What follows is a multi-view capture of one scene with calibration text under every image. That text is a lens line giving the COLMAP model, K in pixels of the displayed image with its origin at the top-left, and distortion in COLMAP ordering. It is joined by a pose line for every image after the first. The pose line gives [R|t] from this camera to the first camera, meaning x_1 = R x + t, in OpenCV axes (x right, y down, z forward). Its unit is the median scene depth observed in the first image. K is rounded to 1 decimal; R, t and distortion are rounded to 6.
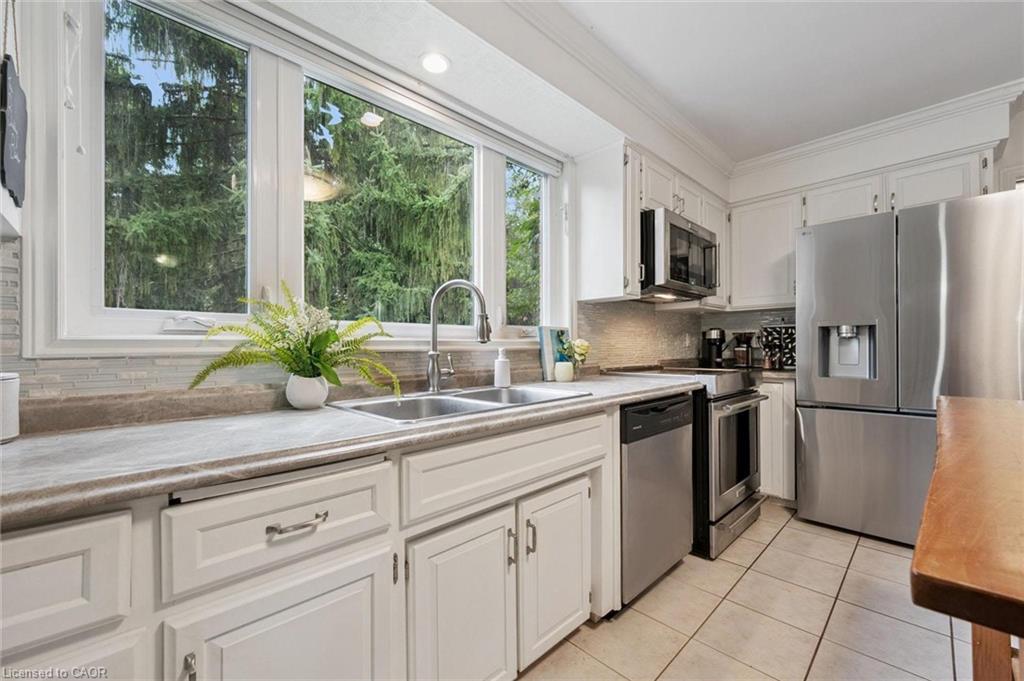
lens RADIAL K [[409.8, 0, 508.6], [0, 409.8, 348.8], [0, 0, 1]] dist [0.003056, -0.000049]
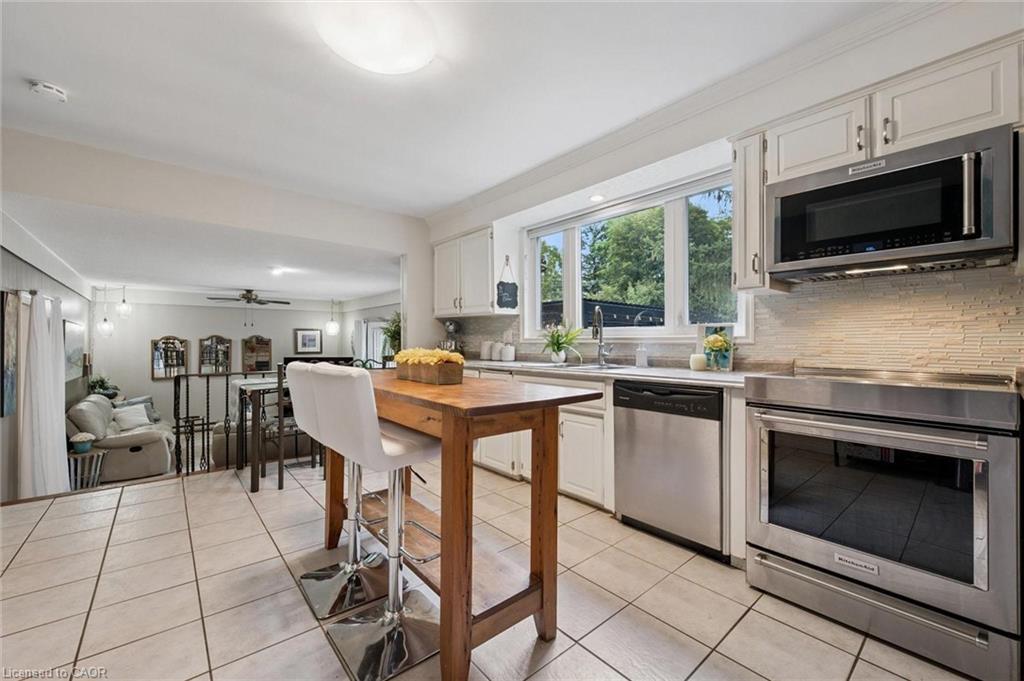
lens RADIAL K [[409.8, 0, 511.9], [0, 409.8, 337.0], [0, 0, 1]] dist [0.003056, -0.000049]
pose [[-0.062162, -0.003851, -0.998059, 1.348746], [-0.003180, 0.999988, -0.003660, -0.012067], [0.998061, 0.002946, -0.062174, 0.531300]]
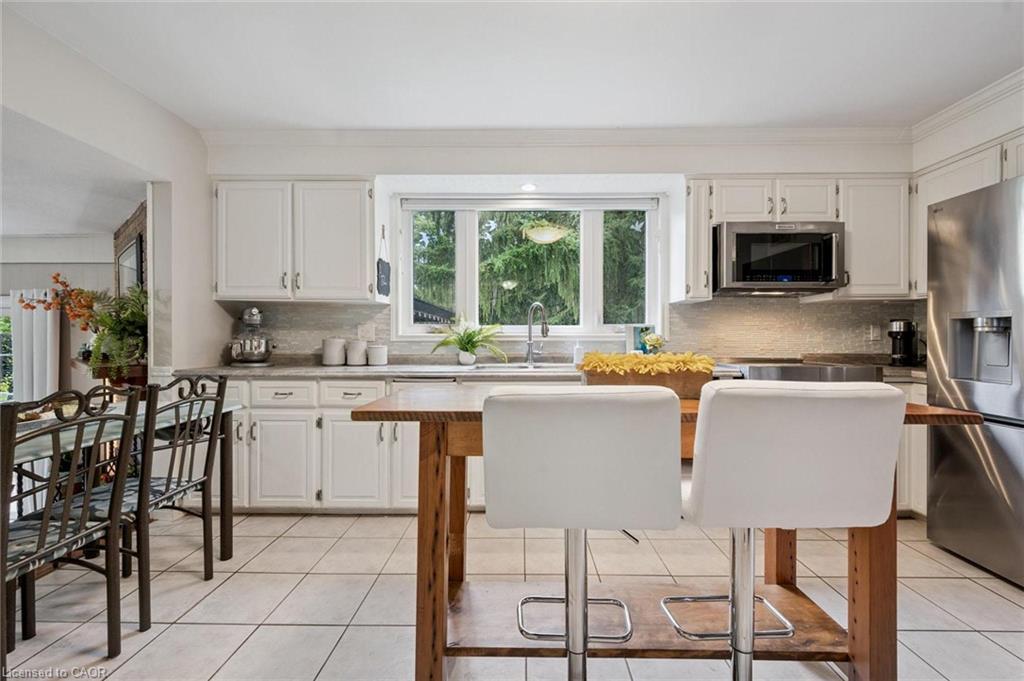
lens RADIAL K [[396.6, 0, 515.1], [0, 396.6, 341.3], [0, 0, 1]] dist [-0.004127, -0.000074]
pose [[0.708526, 0.015324, -0.705518, 0.786005], [-0.008278, 0.999876, 0.013404, -0.012885], [0.705636, -0.003657, 0.708565, -0.240370]]
